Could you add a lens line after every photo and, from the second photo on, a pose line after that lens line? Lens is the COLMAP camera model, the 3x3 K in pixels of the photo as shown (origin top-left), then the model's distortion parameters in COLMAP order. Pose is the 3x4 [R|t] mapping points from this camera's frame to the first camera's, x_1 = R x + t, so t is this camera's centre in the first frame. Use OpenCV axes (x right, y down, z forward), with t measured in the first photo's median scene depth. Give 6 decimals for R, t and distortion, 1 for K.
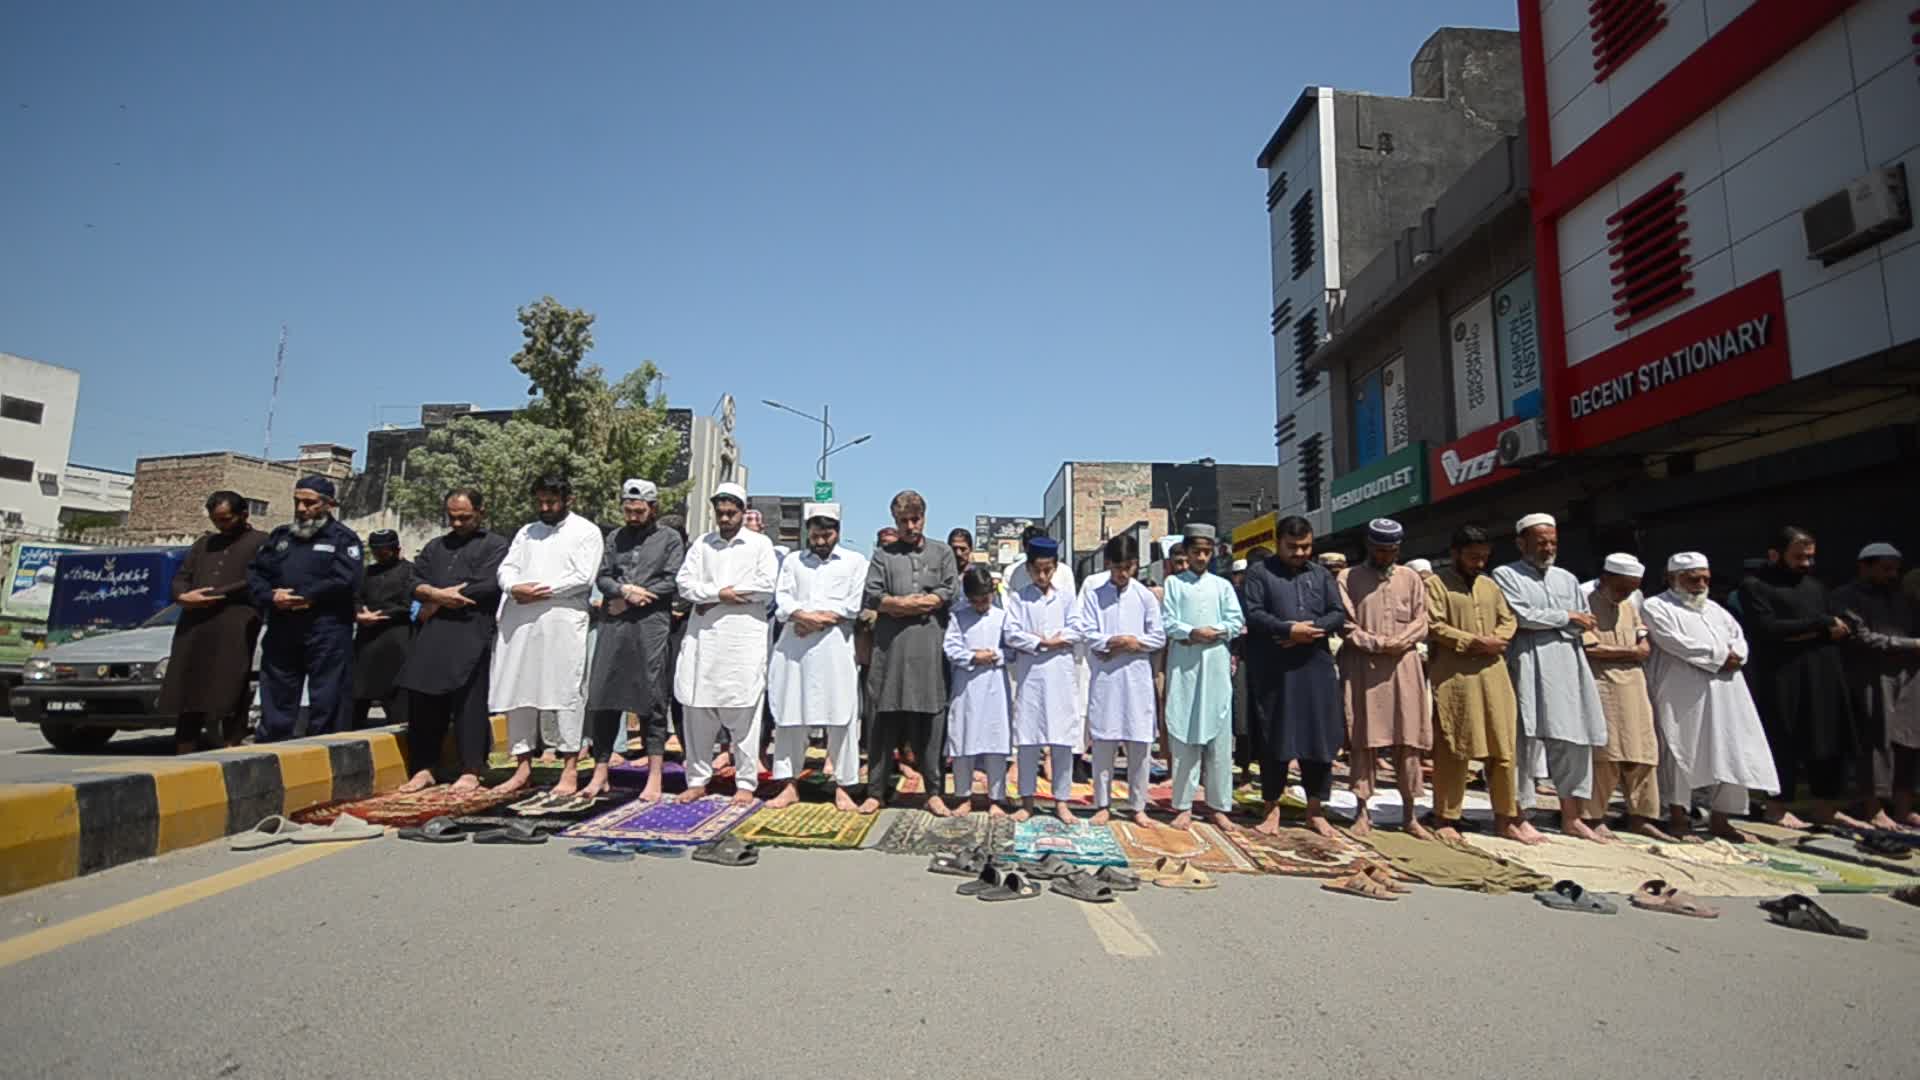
lens RADIAL K [[865.4, 0, 968.3], [0, 865.4, 550.0], [0, 0, 1]] dist [-0.001695, -0.000290]
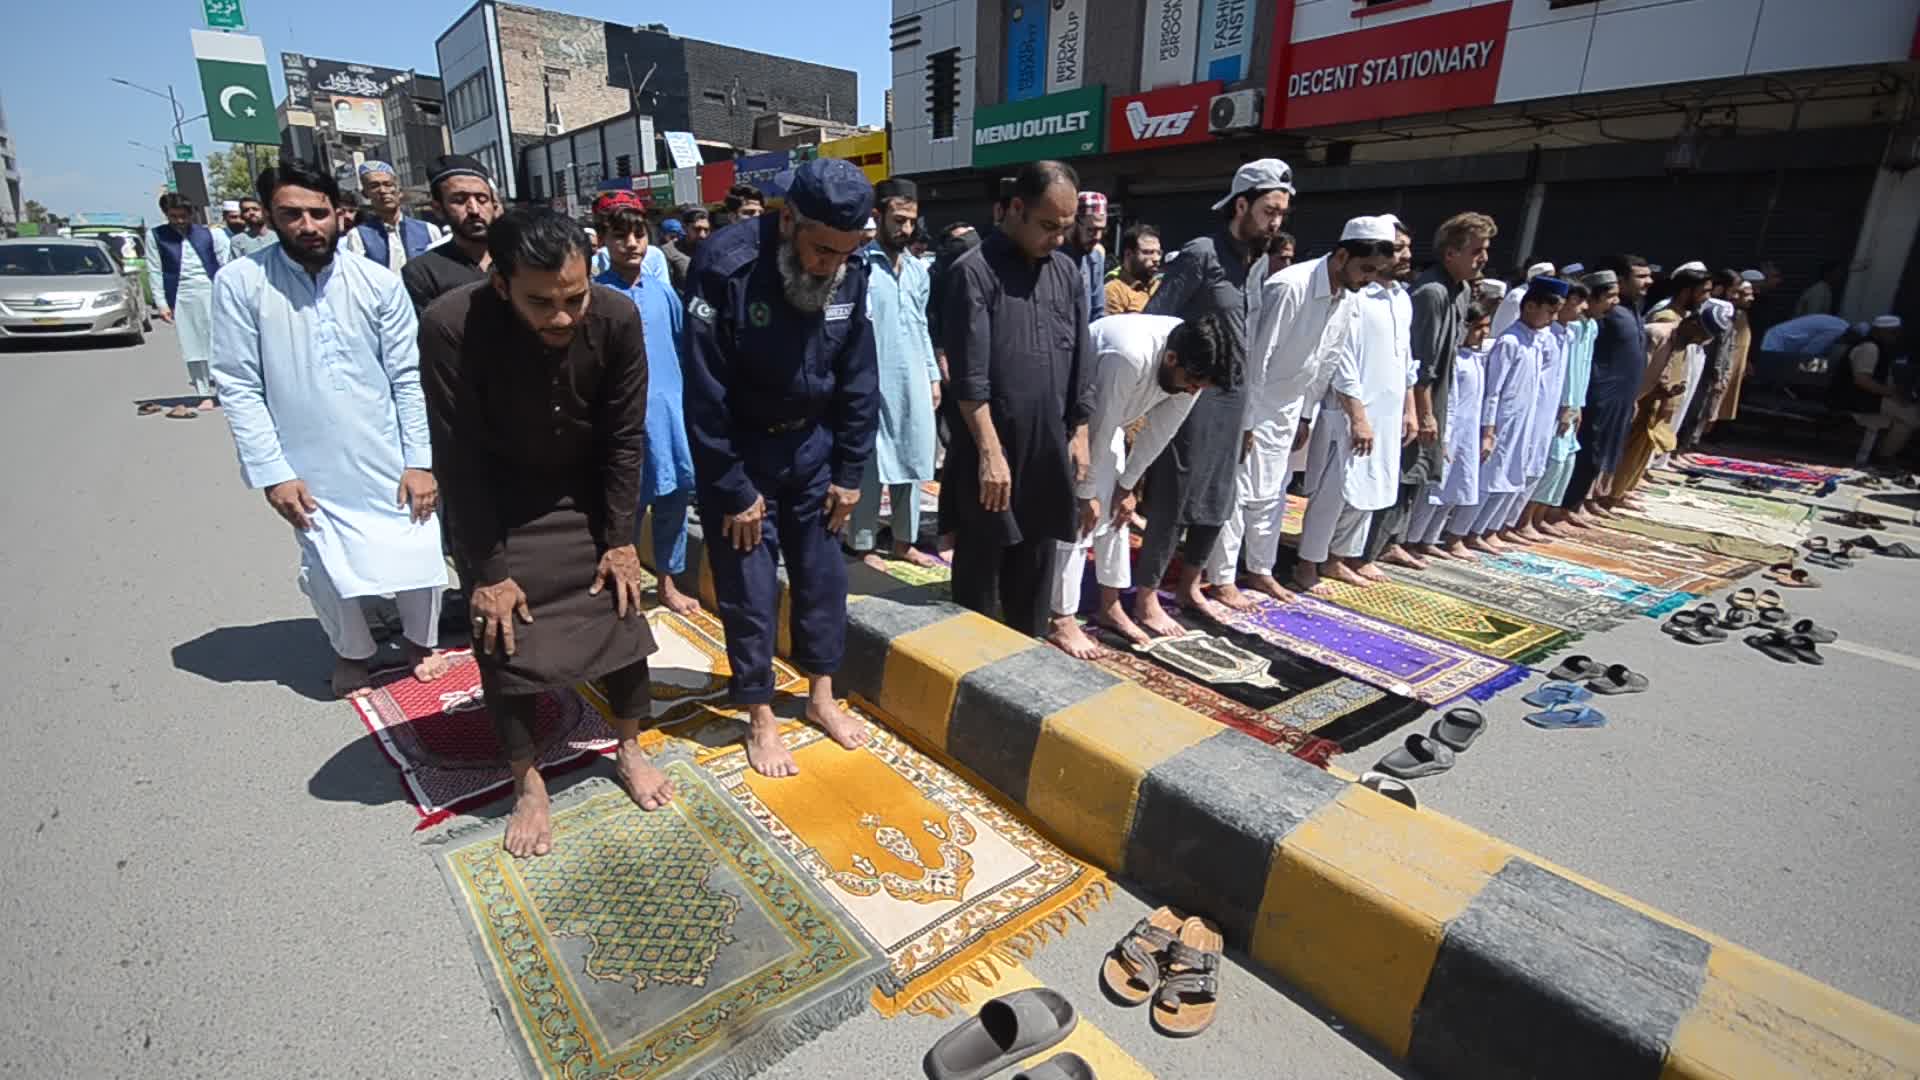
lens RADIAL K [[865.4, 0, 968.3], [0, 865.4, 550.0], [0, 0, 1]] dist [-0.001695, -0.000290]
pose [[0.792339, -0.178424, 0.583407, -0.320114], [-0.089796, 0.911756, 0.400797, -0.023783], [-0.603437, -0.369954, 0.706398, 0.199995]]
